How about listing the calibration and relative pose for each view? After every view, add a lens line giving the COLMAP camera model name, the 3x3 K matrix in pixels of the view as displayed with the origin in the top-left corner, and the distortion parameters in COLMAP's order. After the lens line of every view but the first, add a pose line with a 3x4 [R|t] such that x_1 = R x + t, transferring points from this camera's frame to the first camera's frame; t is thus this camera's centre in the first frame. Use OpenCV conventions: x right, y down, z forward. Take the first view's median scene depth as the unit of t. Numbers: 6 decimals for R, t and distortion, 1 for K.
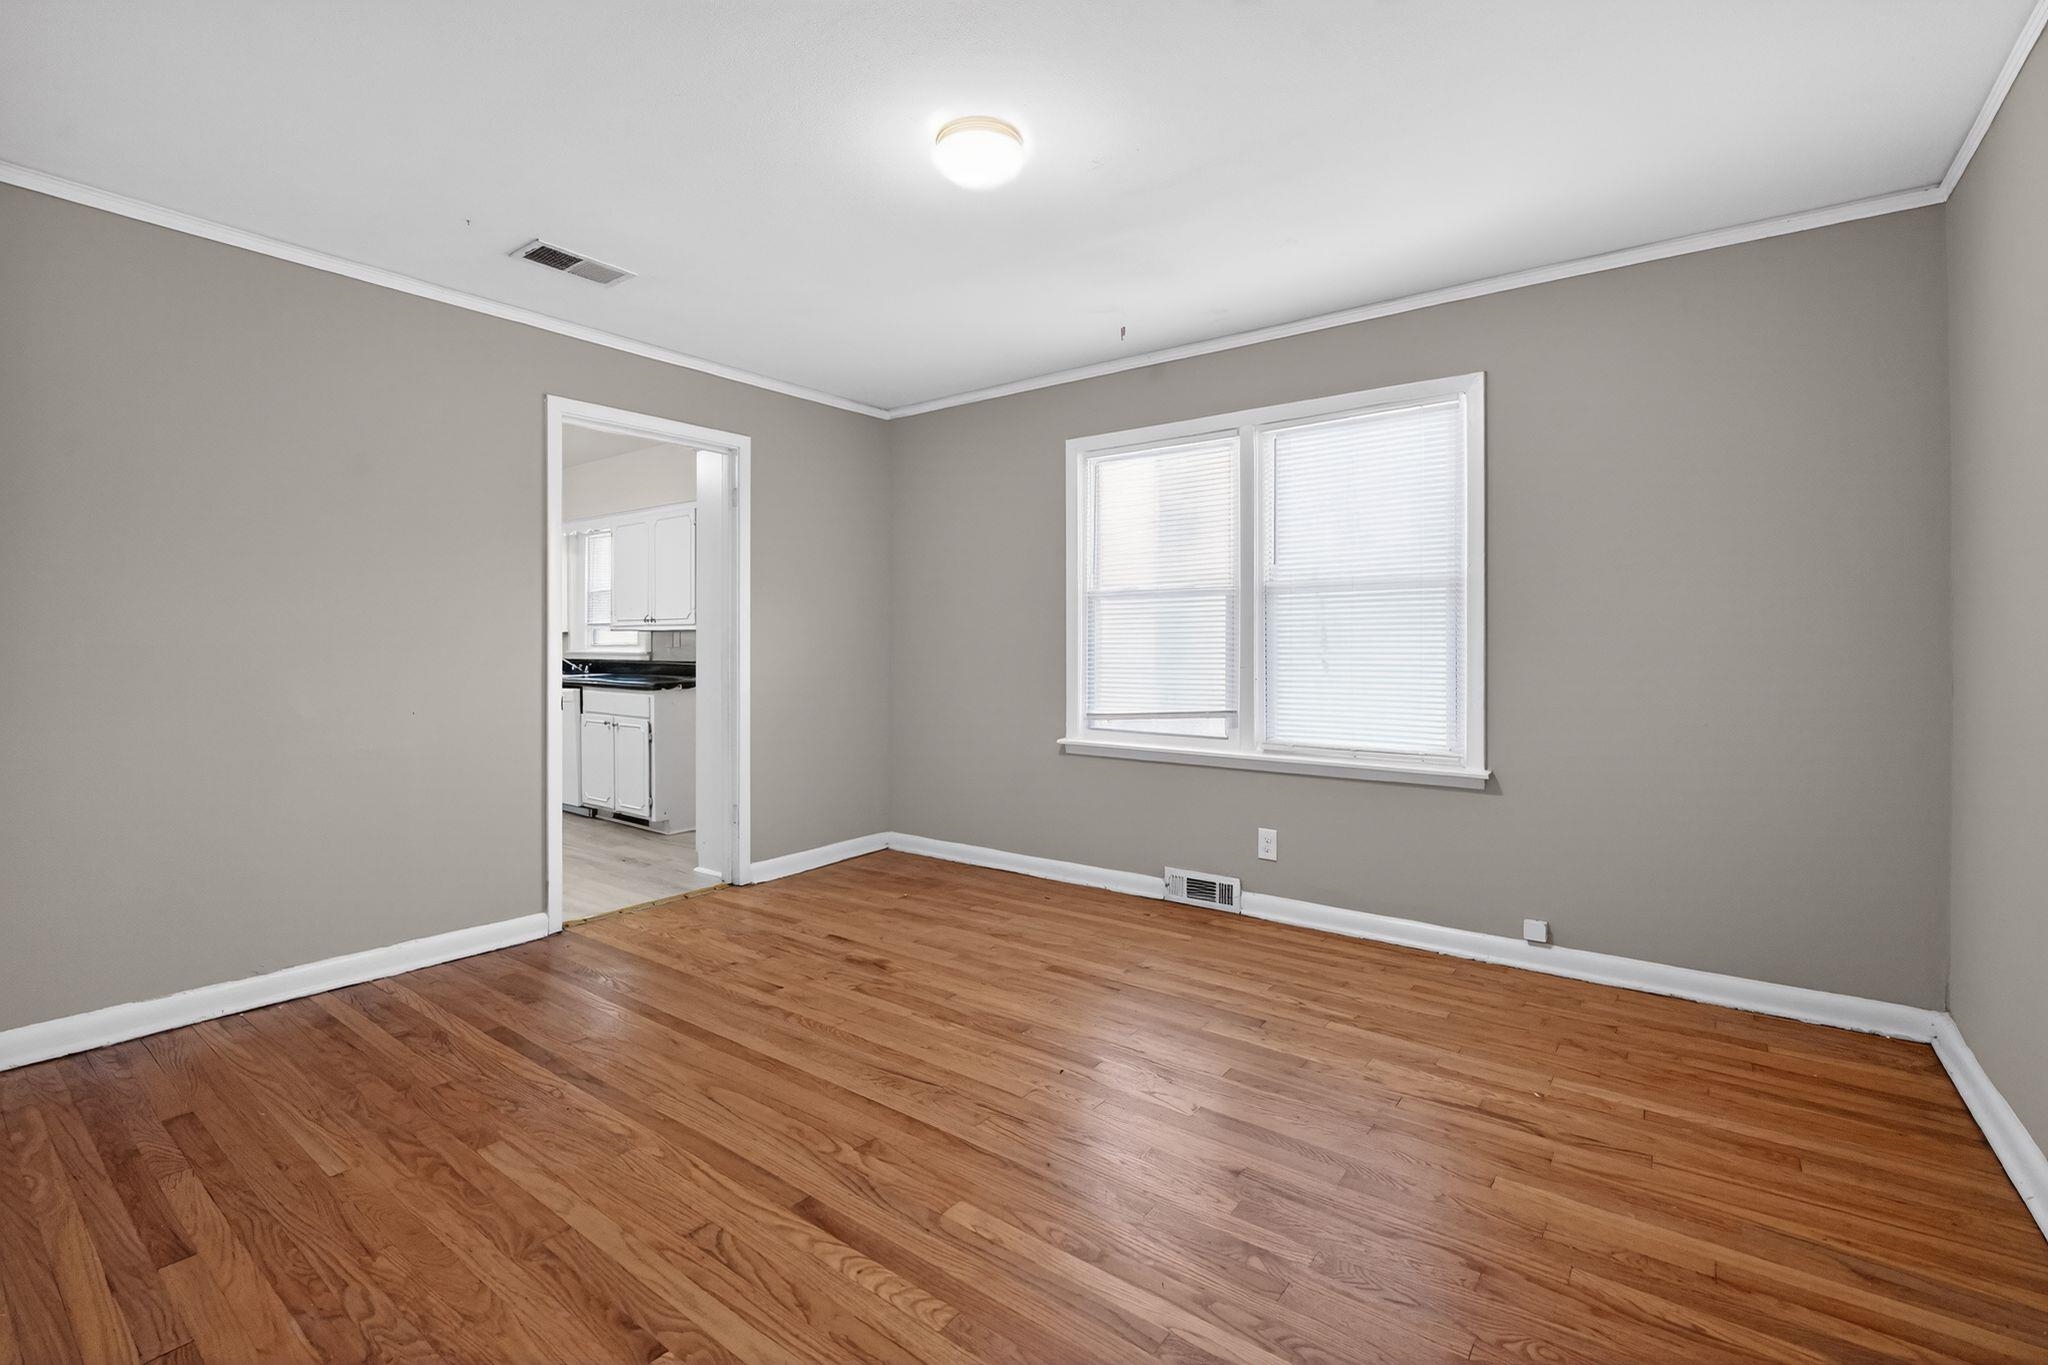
lens RADIAL K [[872.1, 0, 1028.6], [0, 872.1, 652.0], [0, 0, 1]] dist [-0.018374, 0.000065]
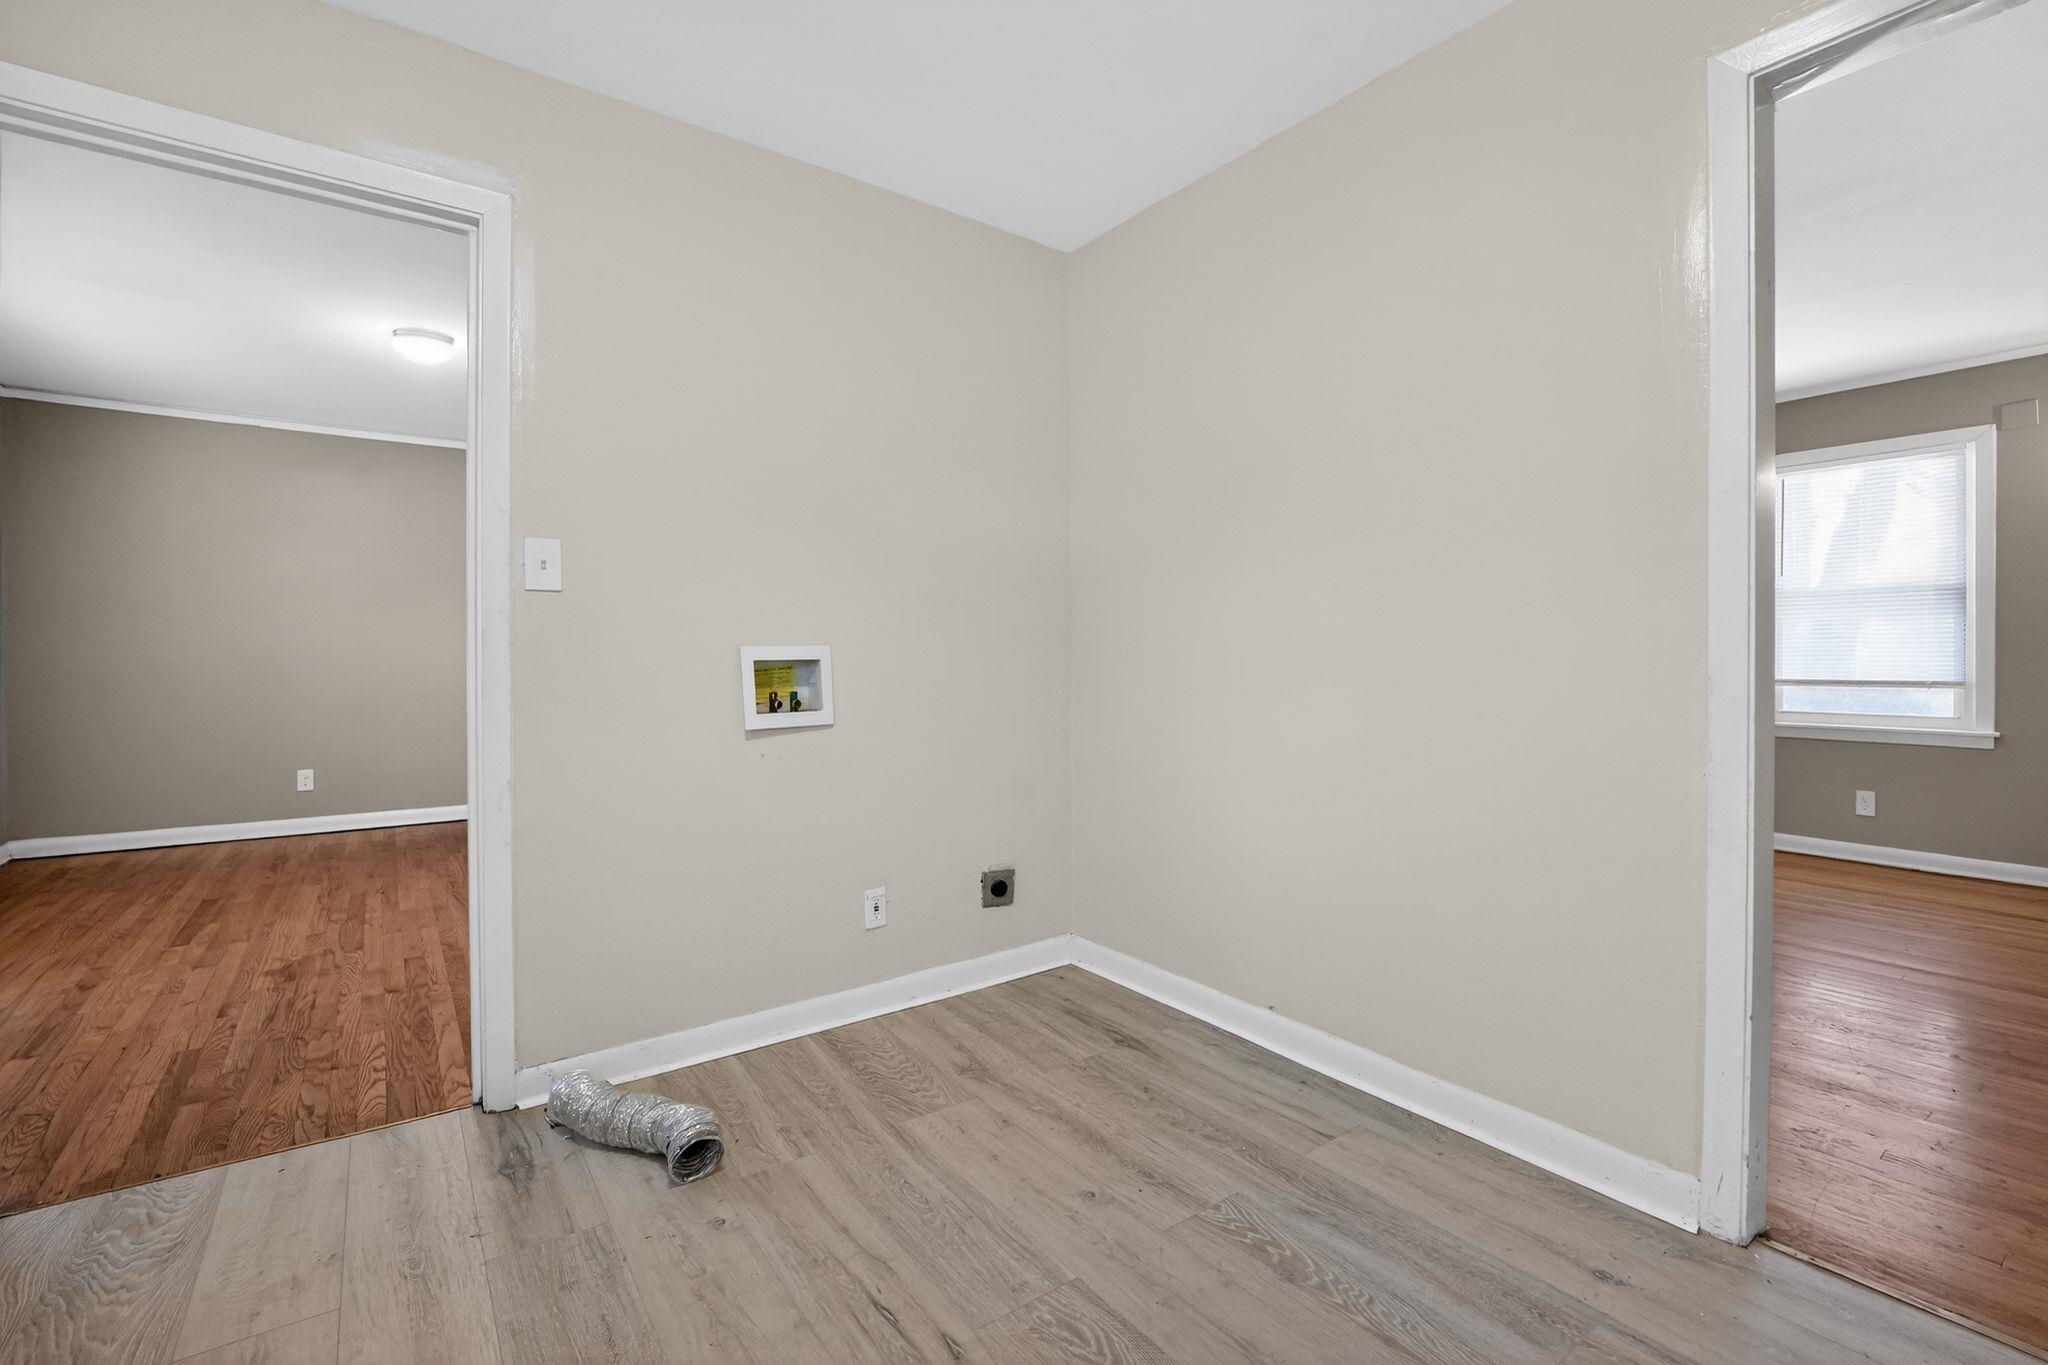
lens RADIAL K [[899.4, 0, 1023.4], [0, 899.4, 658.3], [0, 0, 1]] dist [-0.019226, 0.003293]
pose [[-0.952041, -0.001417, 0.305968, -1.066283], [0.002536, 0.999918, 0.012522, 0.013183], [-0.305960, 0.012697, -0.951960, 1.448517]]
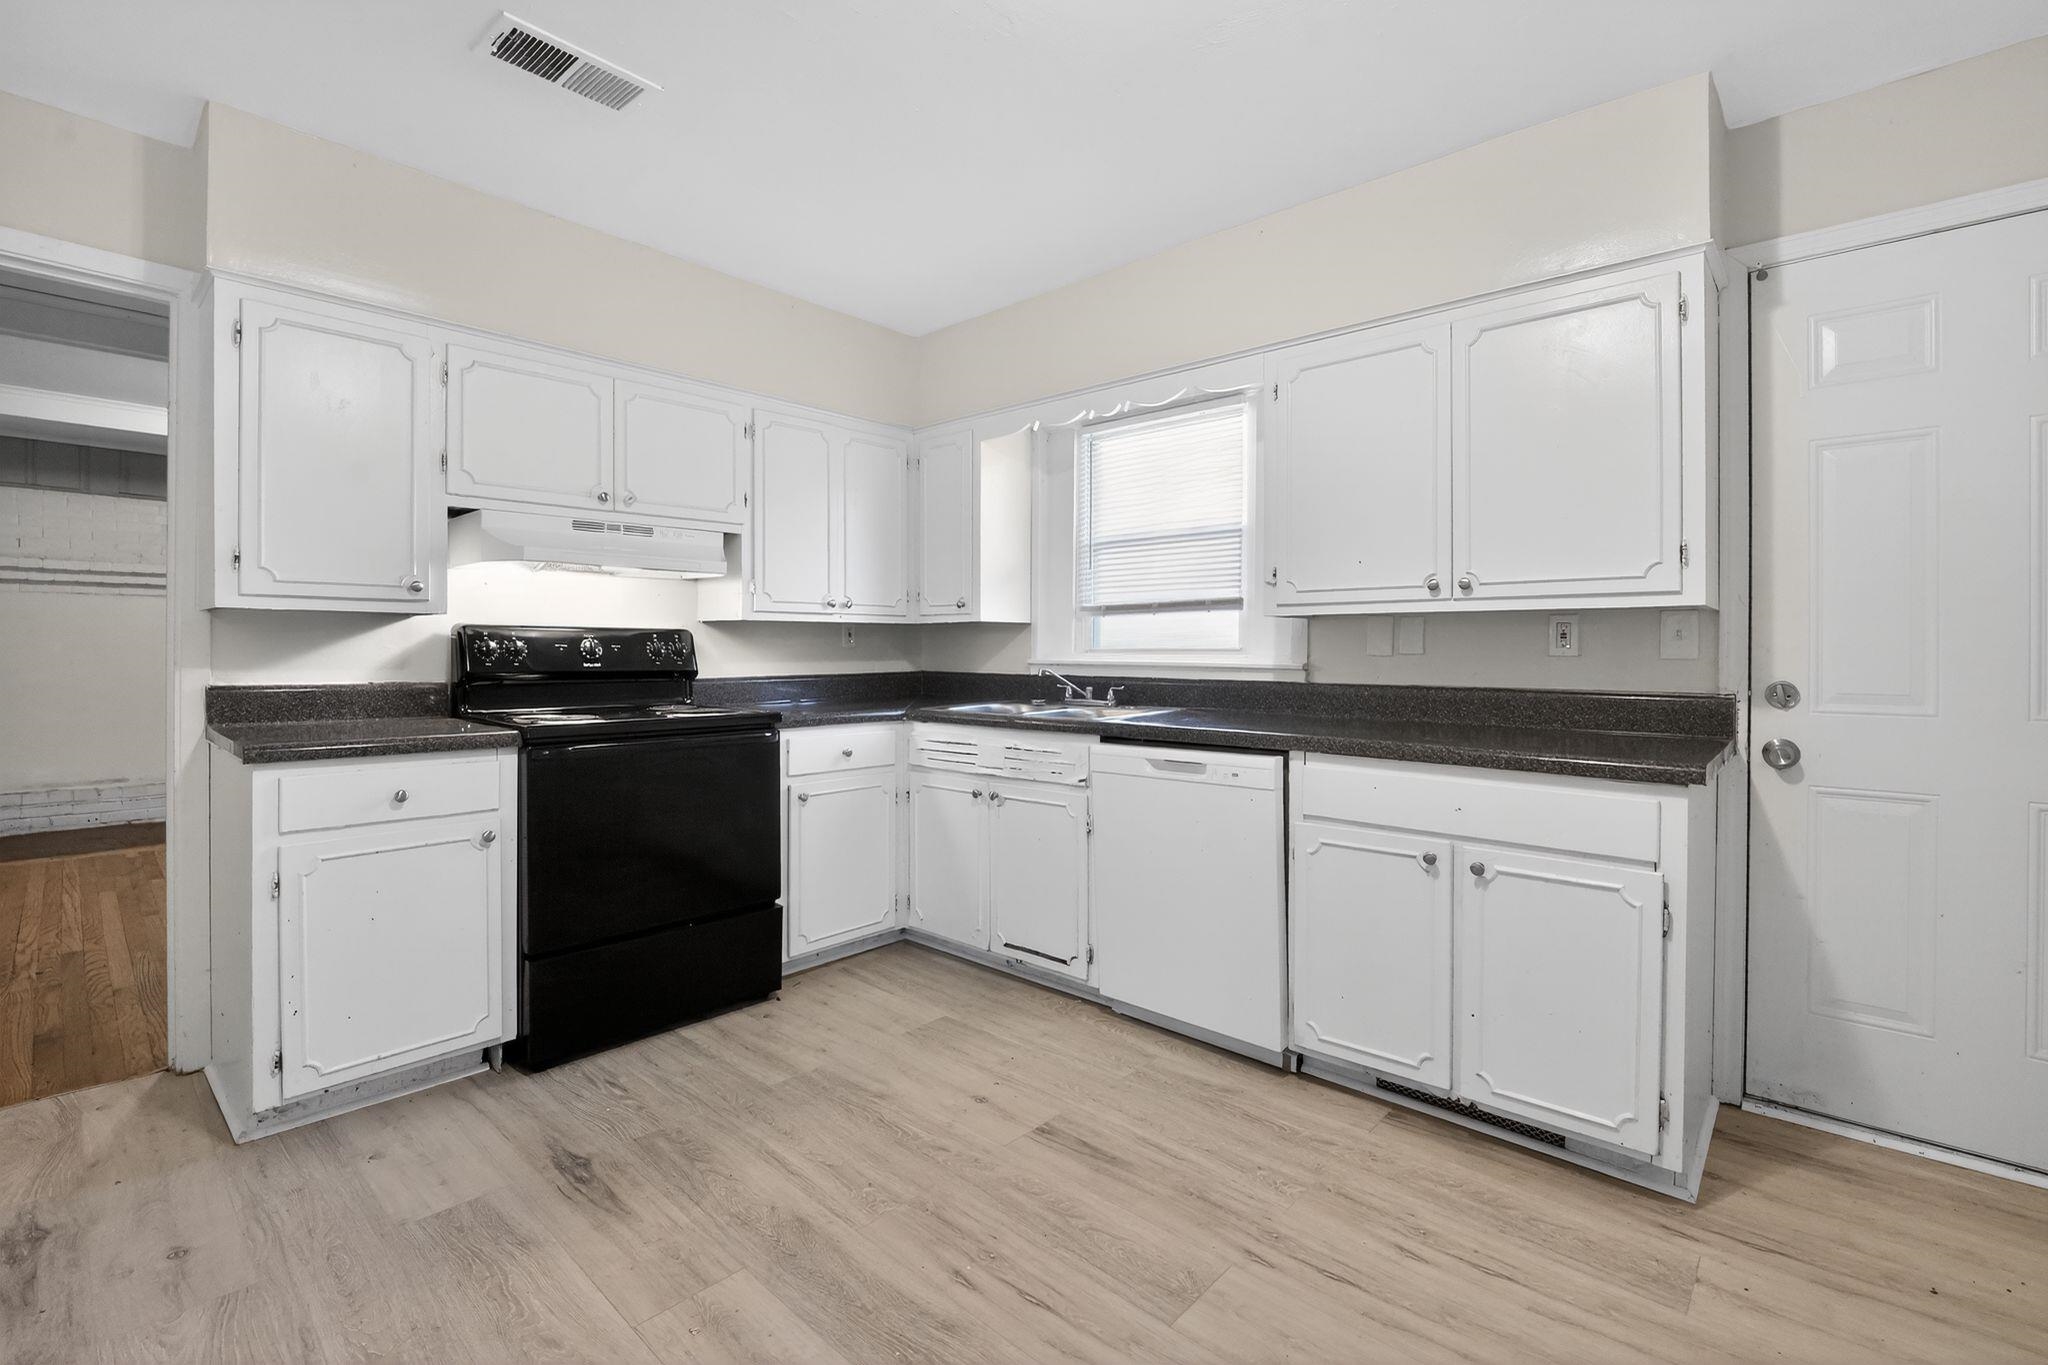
lens RADIAL K [[899.4, 0, 1023.4], [0, 899.4, 658.3], [0, 0, 1]] dist [-0.019226, 0.003293]
pose [[0.994976, 0.005935, -0.099938, -0.960458], [-0.006054, 0.999981, -0.000886, -0.003013], [0.099931, 0.001487, 0.994993, 0.936306]]
